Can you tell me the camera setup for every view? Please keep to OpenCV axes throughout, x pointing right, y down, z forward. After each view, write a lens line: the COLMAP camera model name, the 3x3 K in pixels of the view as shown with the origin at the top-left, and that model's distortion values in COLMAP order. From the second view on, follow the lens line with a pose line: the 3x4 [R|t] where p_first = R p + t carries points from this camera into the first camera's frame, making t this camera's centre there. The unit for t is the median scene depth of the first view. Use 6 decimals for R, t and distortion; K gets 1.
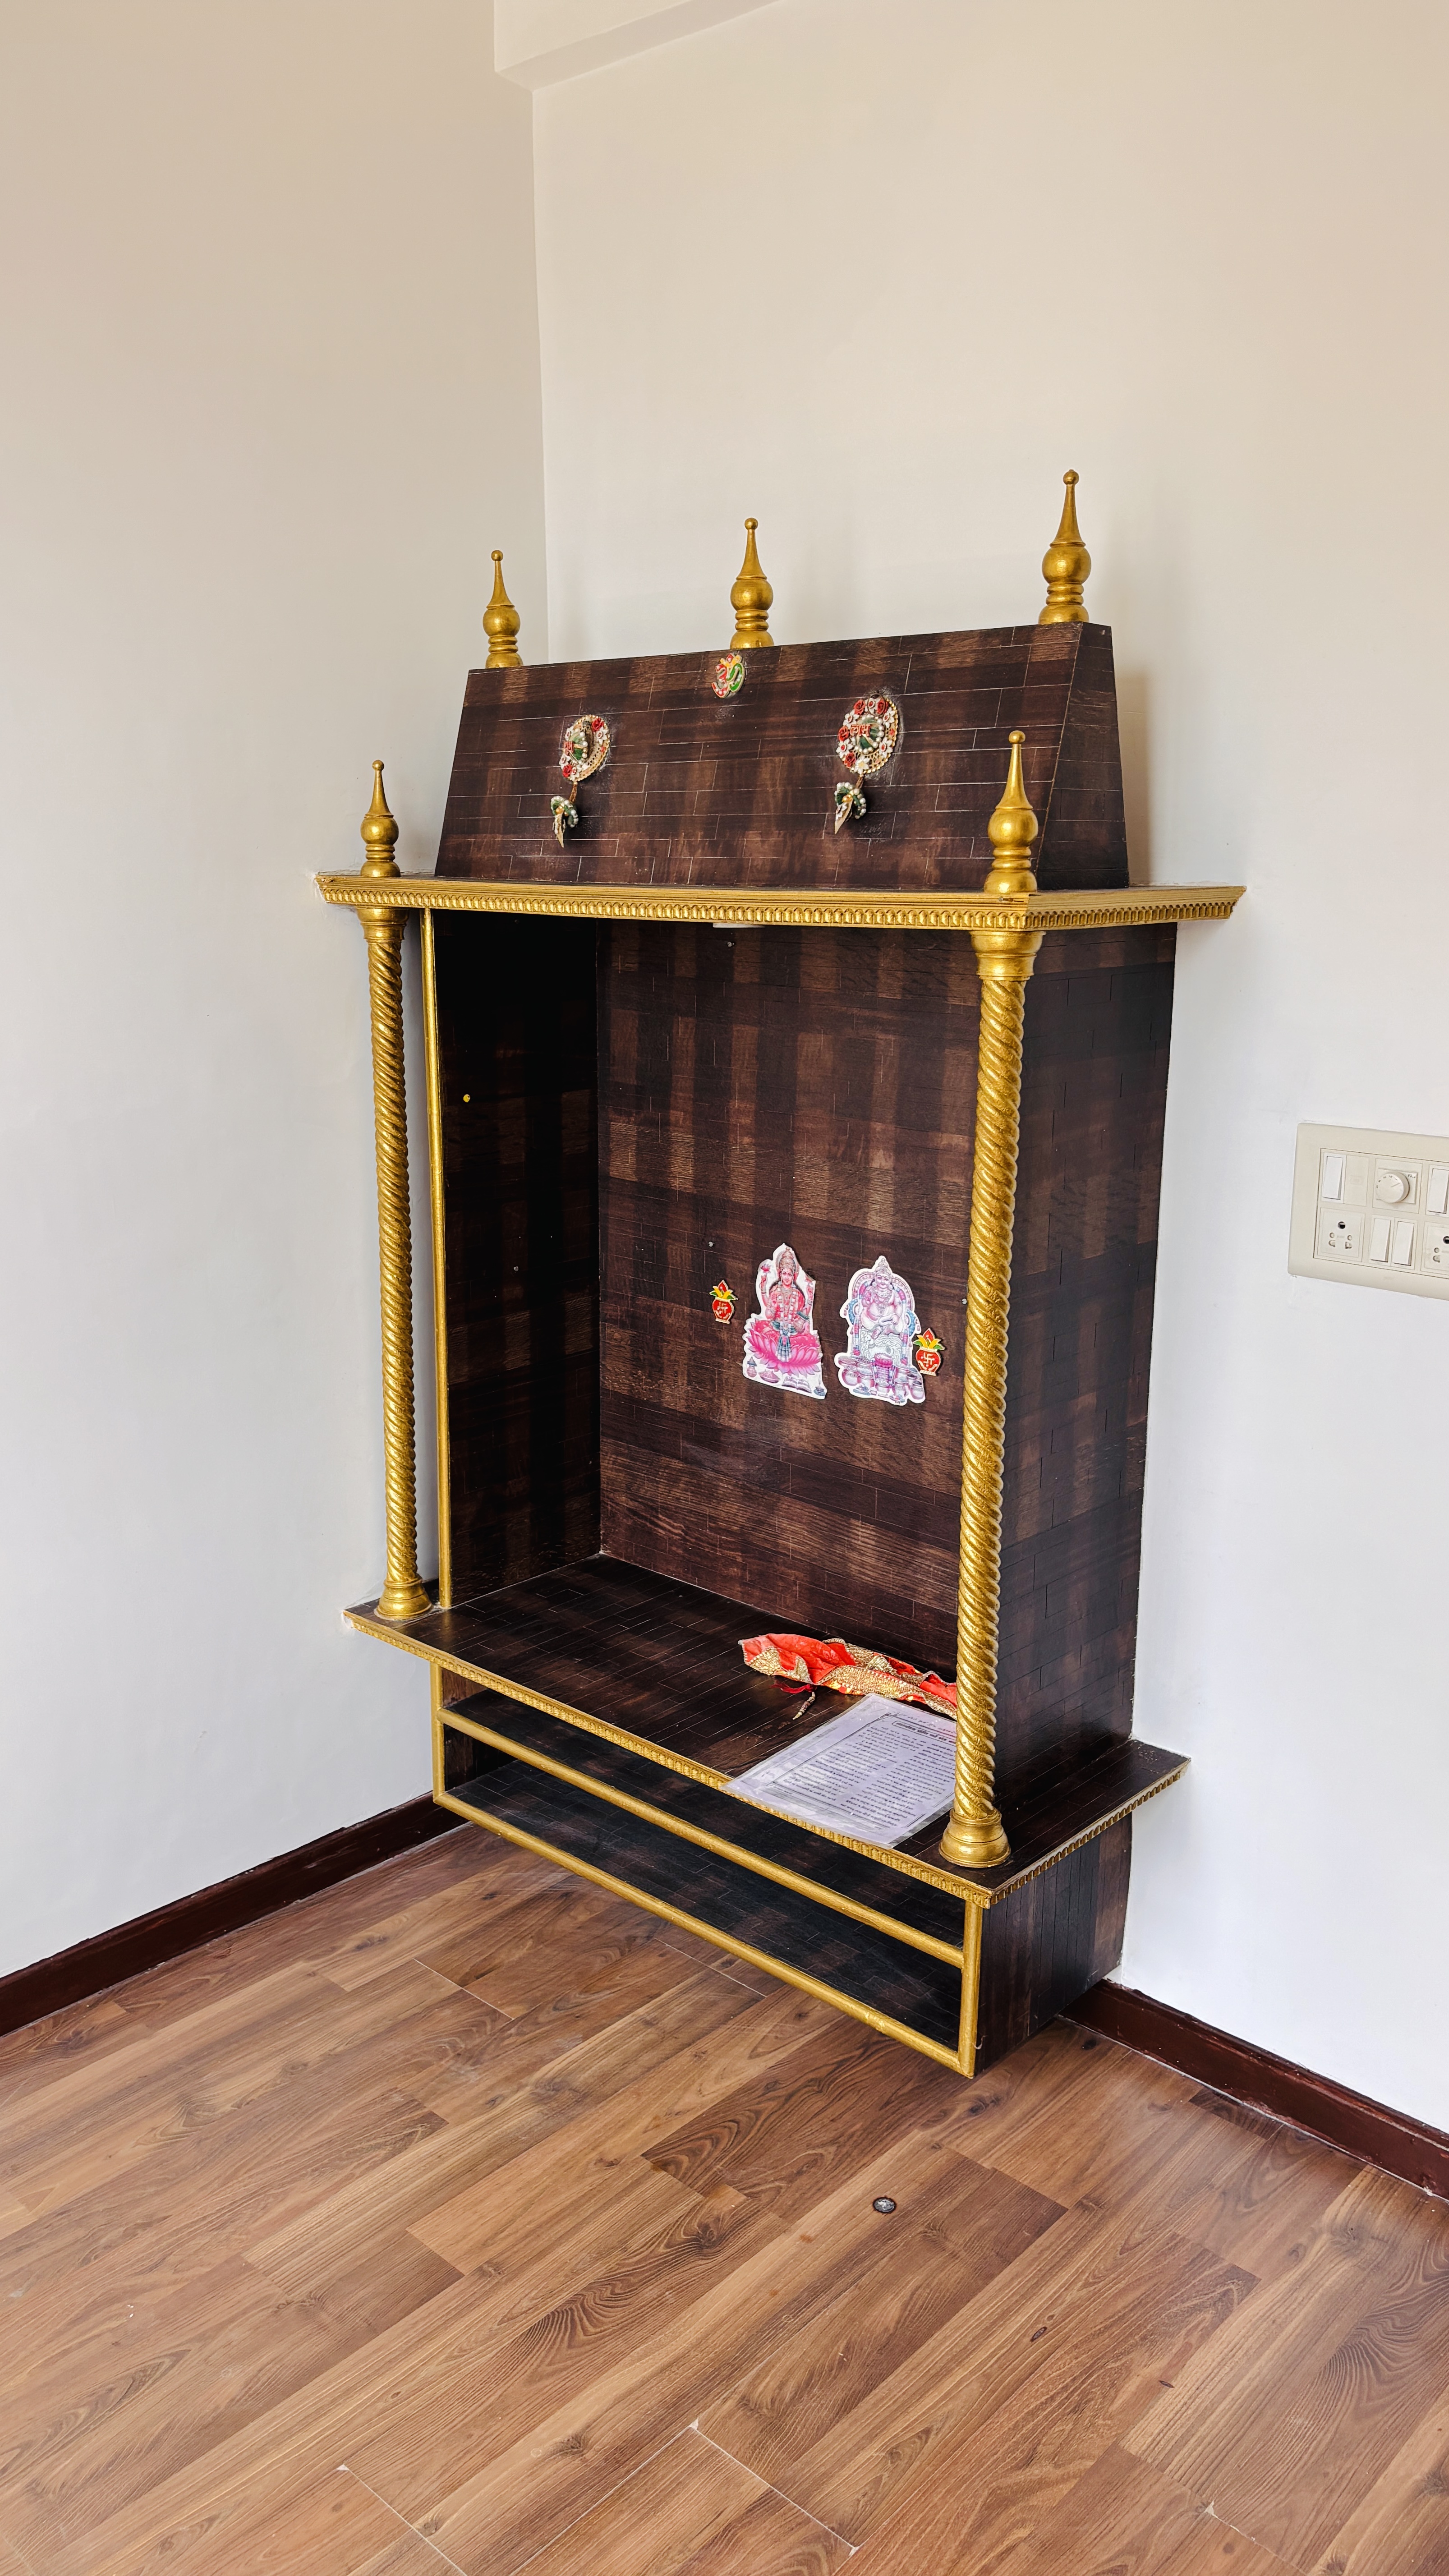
lens RADIAL K [[1950.3, 0, 719.4], [0, 1950.3, 1284.8], [0, 0, 1]] dist [-0.007400, -0.031019]
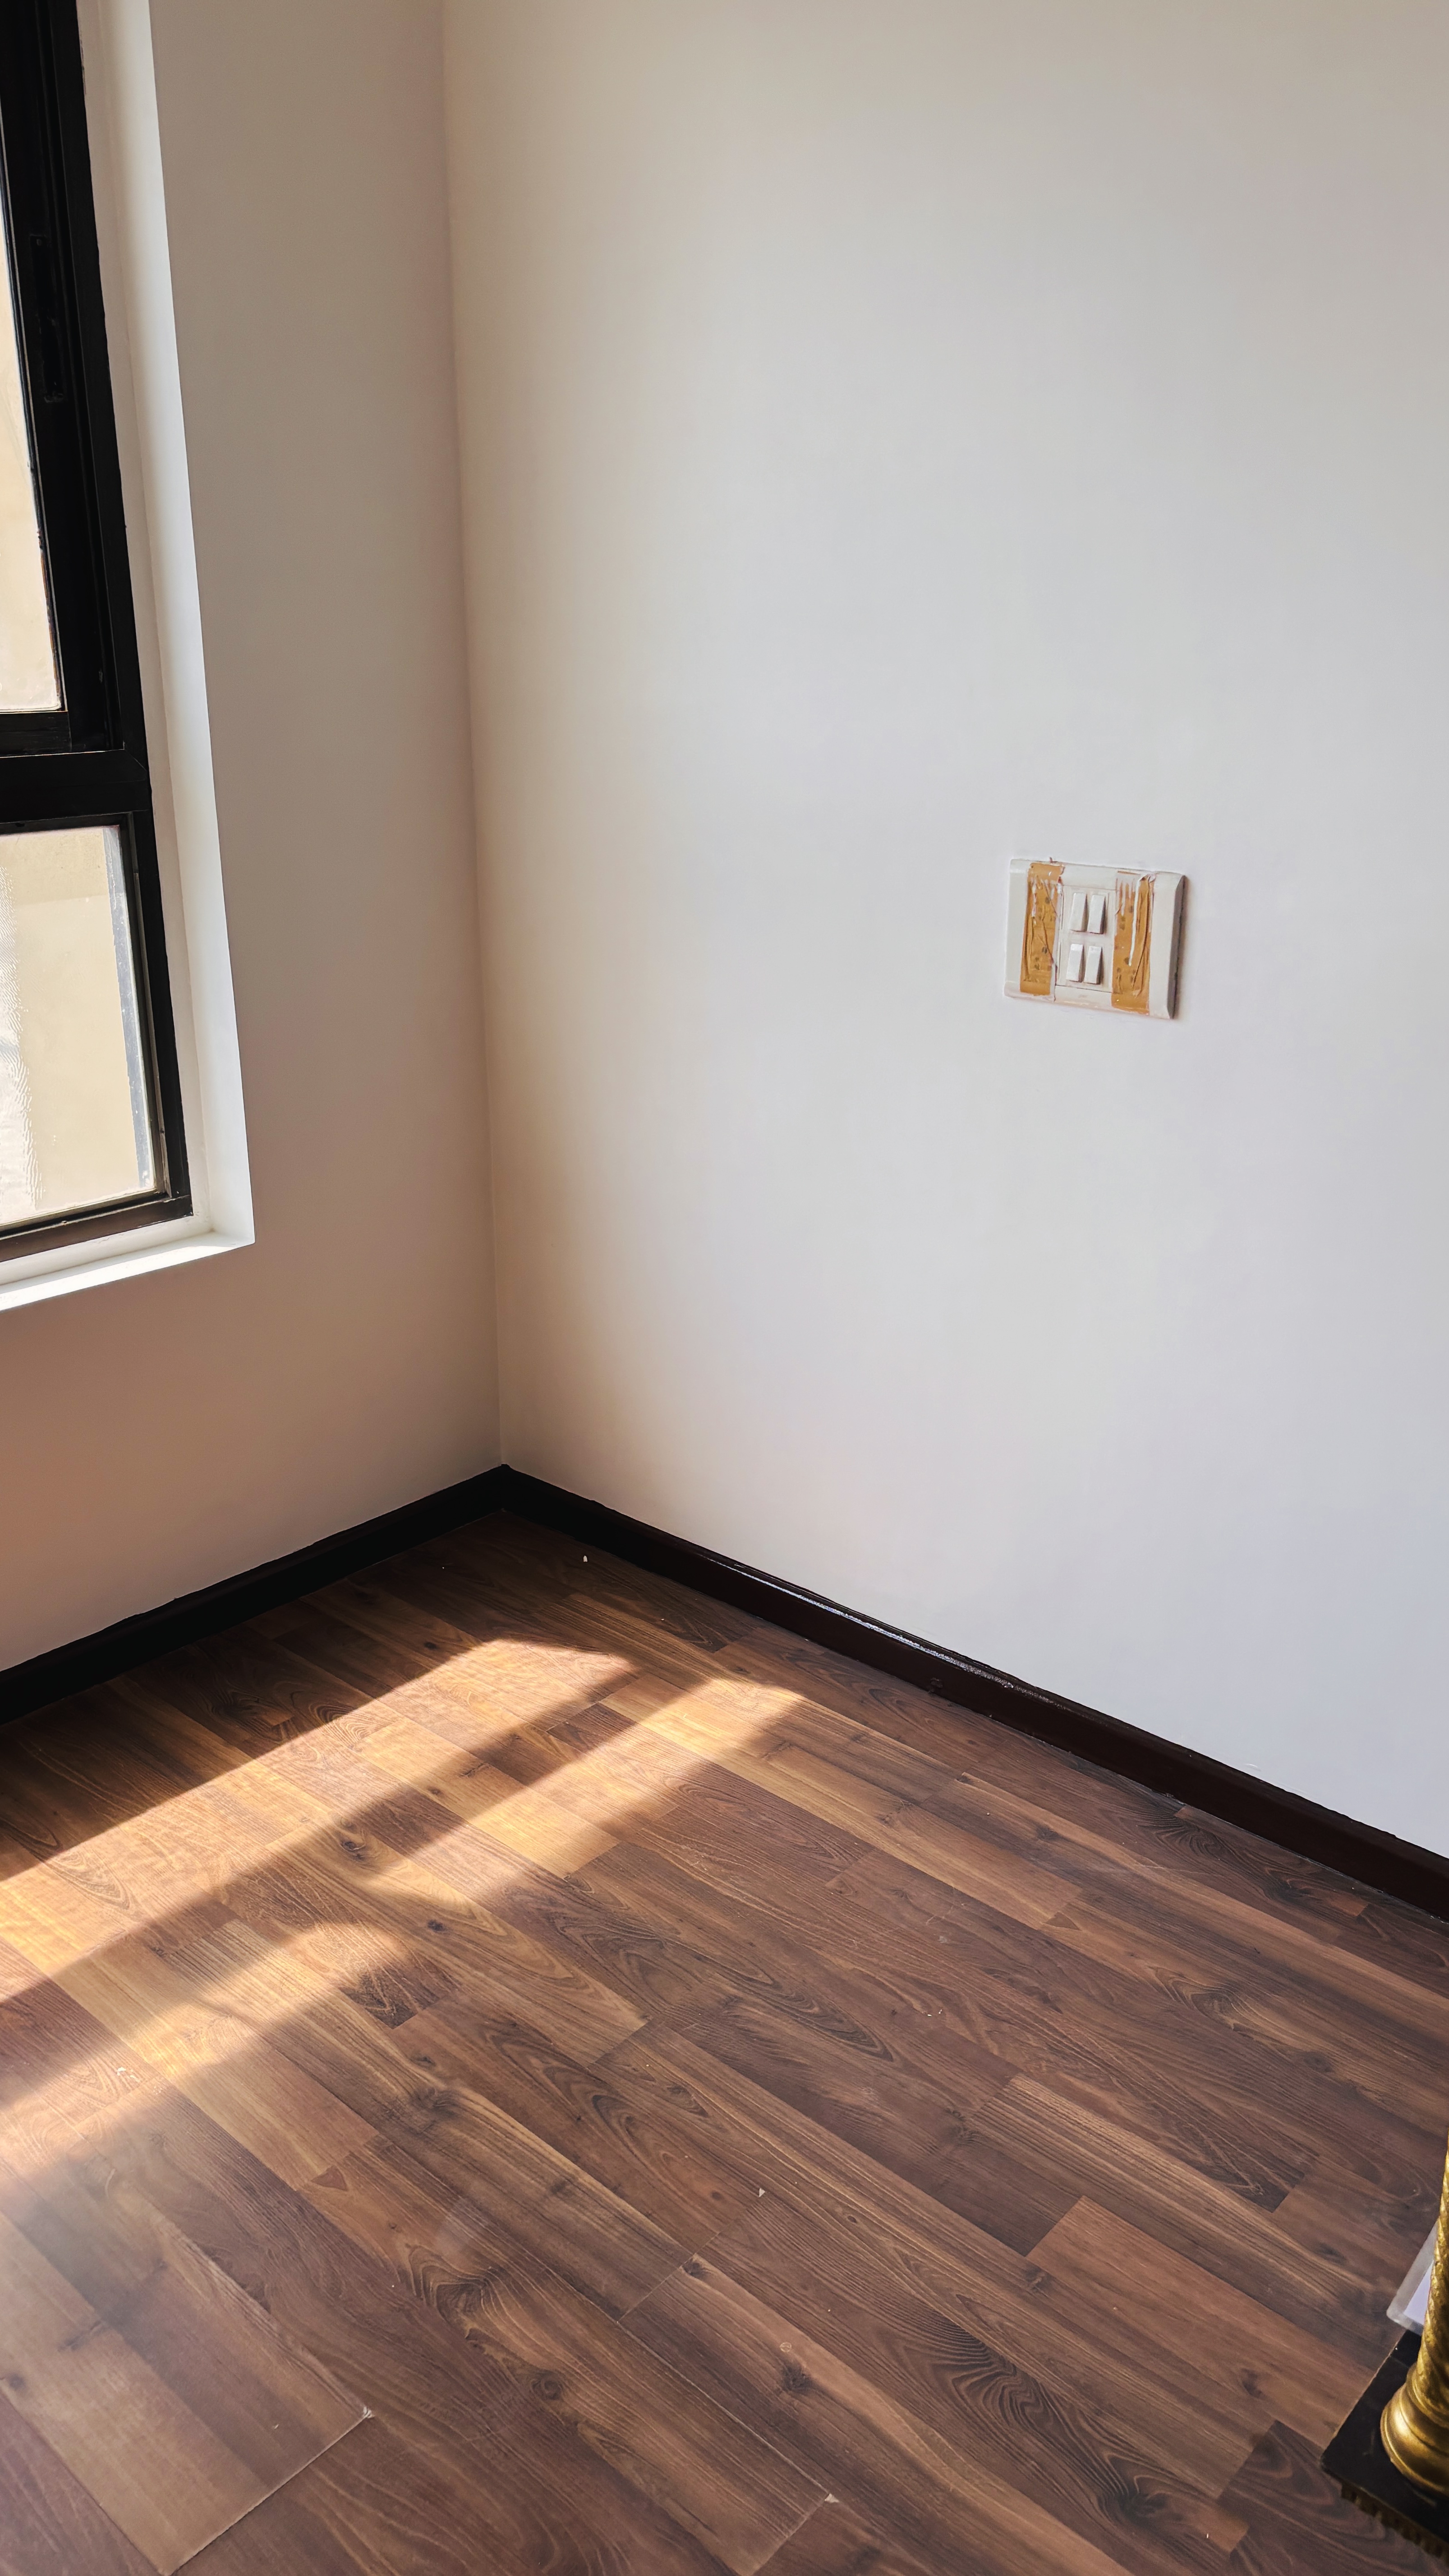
lens RADIAL K [[1950.3, 0, 720.0], [0, 1950.3, 1286.9], [0, 0, 1]] dist [-0.007400, -0.031019]
pose [[-0.022263, 0.319180, -0.947433, 0.569930], [-0.220457, 0.922773, 0.316053, -0.145873], [0.975143, 0.215904, 0.049822, 0.729011]]
